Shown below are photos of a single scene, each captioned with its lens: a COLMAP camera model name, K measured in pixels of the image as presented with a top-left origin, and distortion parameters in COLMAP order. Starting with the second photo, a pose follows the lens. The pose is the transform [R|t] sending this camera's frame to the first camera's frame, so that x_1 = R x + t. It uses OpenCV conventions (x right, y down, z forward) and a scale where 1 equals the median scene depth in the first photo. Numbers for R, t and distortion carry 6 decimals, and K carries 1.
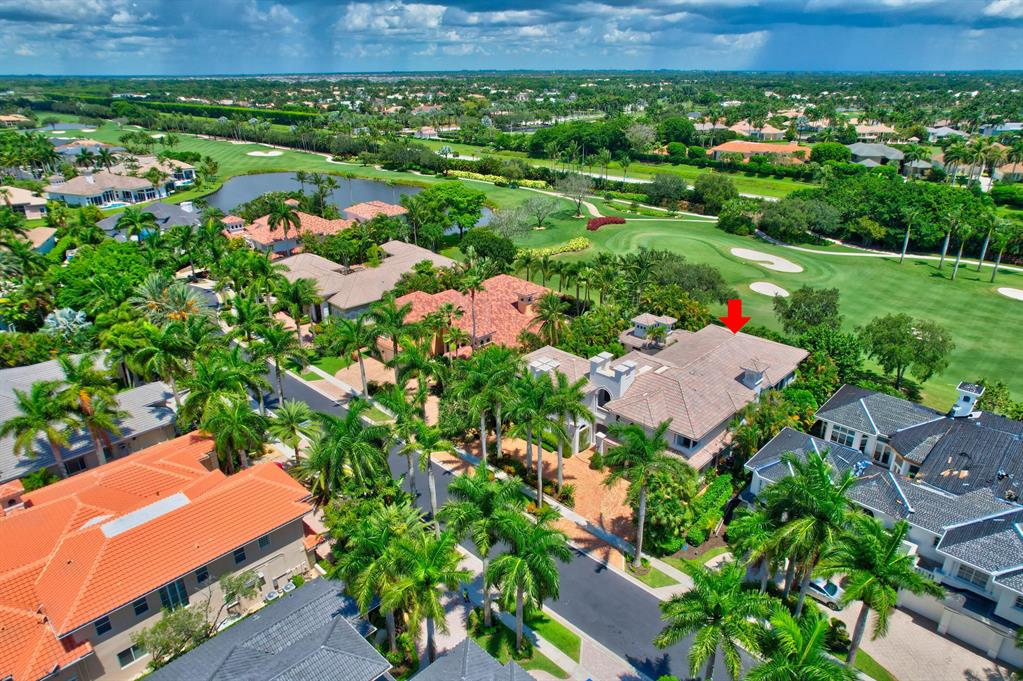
lens RADIAL K [[652.7, 0, 510.1], [0, 652.7, 340.1], [0, 0, 1]] dist [-0.077856, 0.068682]
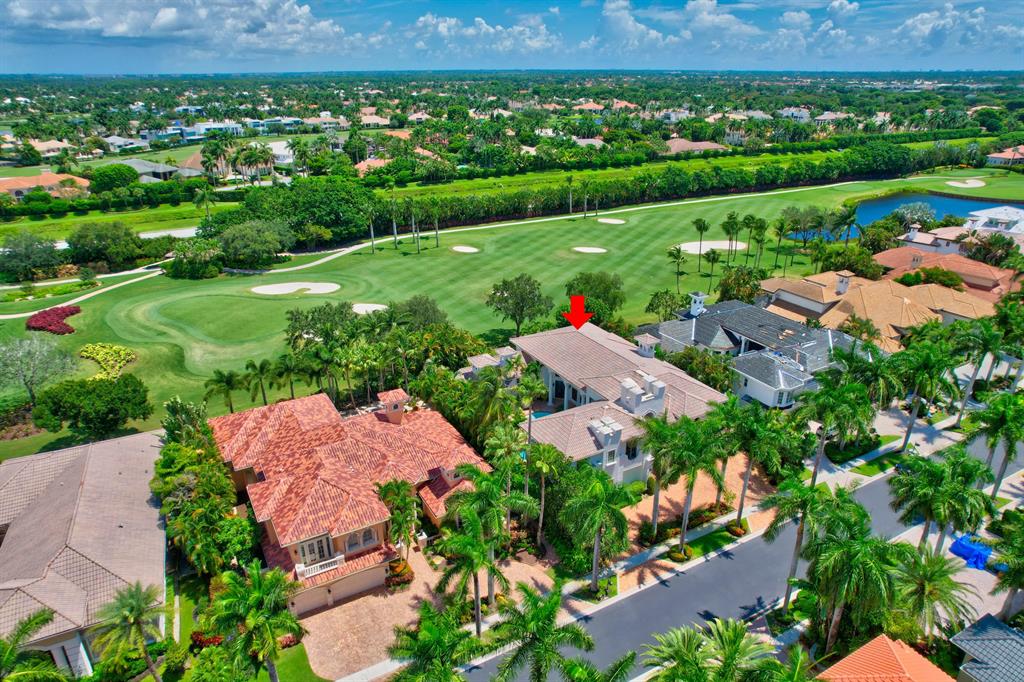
lens RADIAL K [[653.3, 0, 510.6], [0, 653.3, 340.6], [0, 0, 1]] dist [-0.077856, 0.068682]
pose [[0.282871, -0.368550, 0.885525, -0.332112], [0.373162, 0.892783, 0.252367, -0.155252], [-0.883591, 0.259057, 0.390071, 0.325535]]
